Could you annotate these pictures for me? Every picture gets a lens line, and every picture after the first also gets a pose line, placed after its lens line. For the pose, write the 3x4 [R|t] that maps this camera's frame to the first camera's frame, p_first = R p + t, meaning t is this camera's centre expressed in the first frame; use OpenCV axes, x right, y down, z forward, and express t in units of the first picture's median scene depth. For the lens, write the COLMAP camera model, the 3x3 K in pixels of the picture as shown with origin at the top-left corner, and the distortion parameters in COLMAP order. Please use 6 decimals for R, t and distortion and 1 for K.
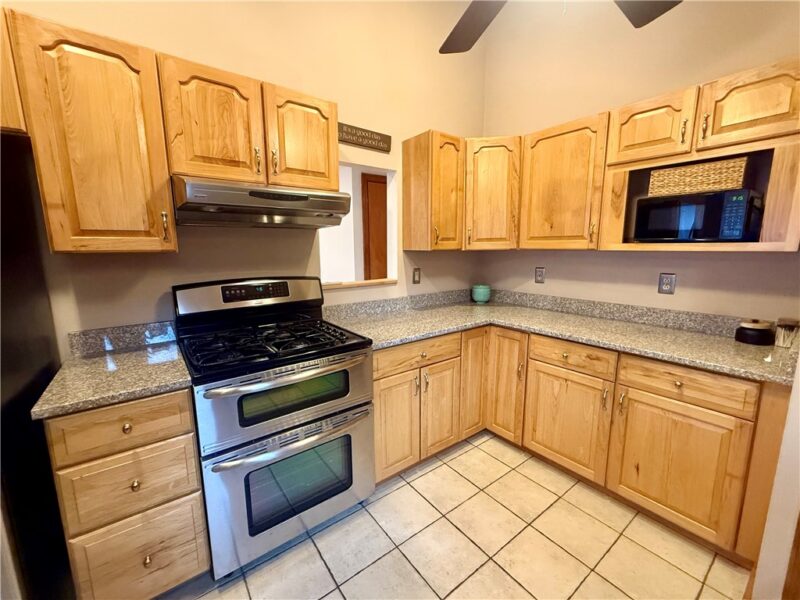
lens RADIAL K [[331.4, 0, 400.2], [0, 331.4, 300.7], [0, 0, 1]] dist [-0.001056, -0.000046]
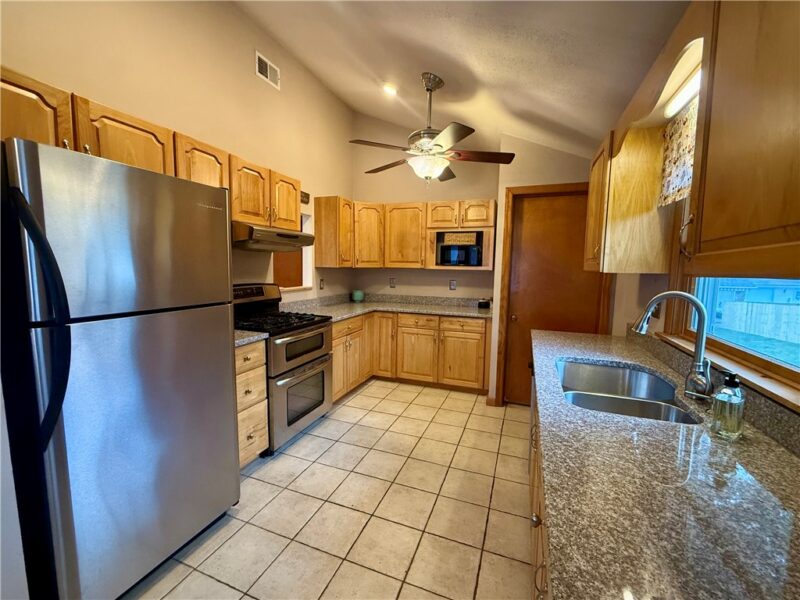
lens RADIAL K [[331.4, 0, 399.6], [0, 331.4, 301.5], [0, 0, 1]] dist [-0.001056, -0.000046]
pose [[0.846943, -0.037217, 0.530379, -0.628030], [0.063697, 0.997465, -0.031724, 0.101614], [-0.527854, 0.060653, 0.847167, -0.624966]]
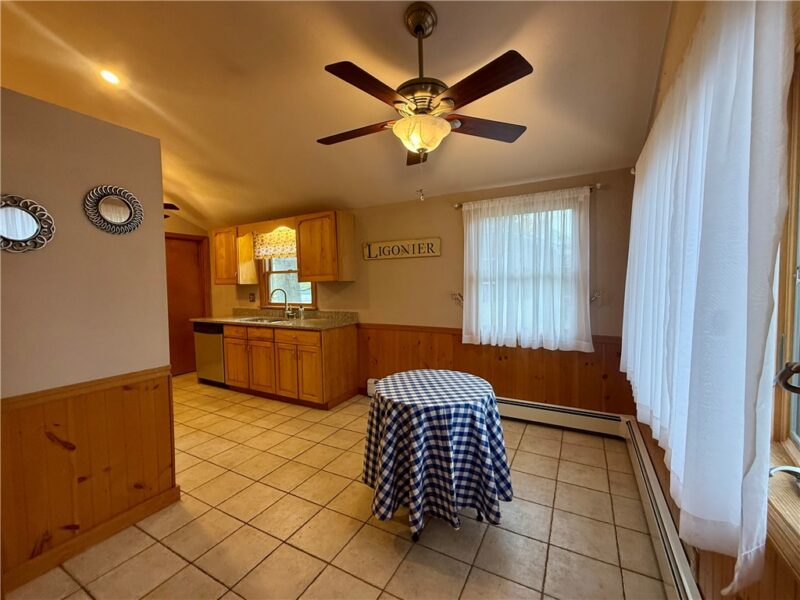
lens RADIAL K [[331.4, 0, 399.9], [0, 331.4, 299.3], [0, 0, 1]] dist [-0.001056, -0.000046]
pose [[-0.412505, -0.030646, 0.910440, -2.205507], [0.163662, 0.980679, 0.107162, 0.063911], [-0.896133, 0.193210, -0.399519, -0.173409]]
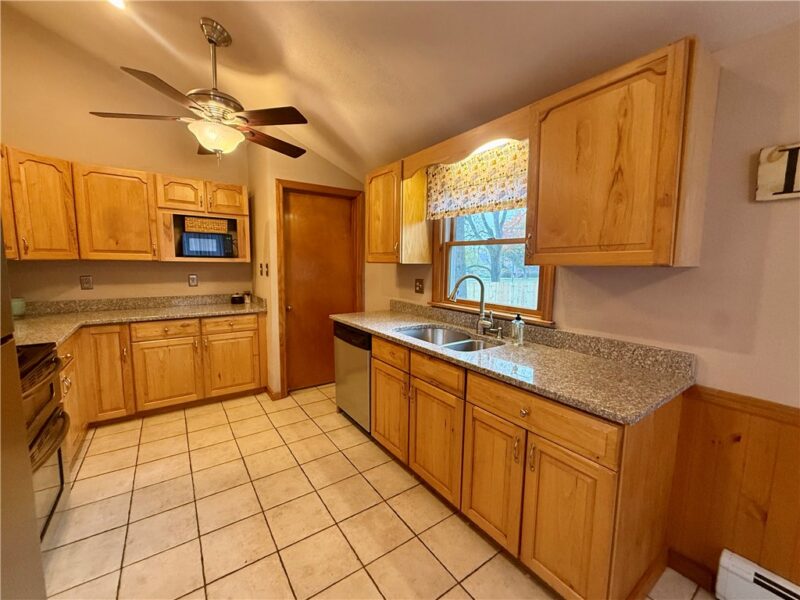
lens RADIAL K [[331.4, 0, 400.2], [0, 331.4, 301.5], [0, 0, 1]] dist [-0.001056, -0.000046]
pose [[0.033082, -0.112381, 0.993114, -0.949141], [0.145573, 0.983603, 0.106456, 0.031122], [-0.988794, 0.141049, 0.048899, -0.152474]]
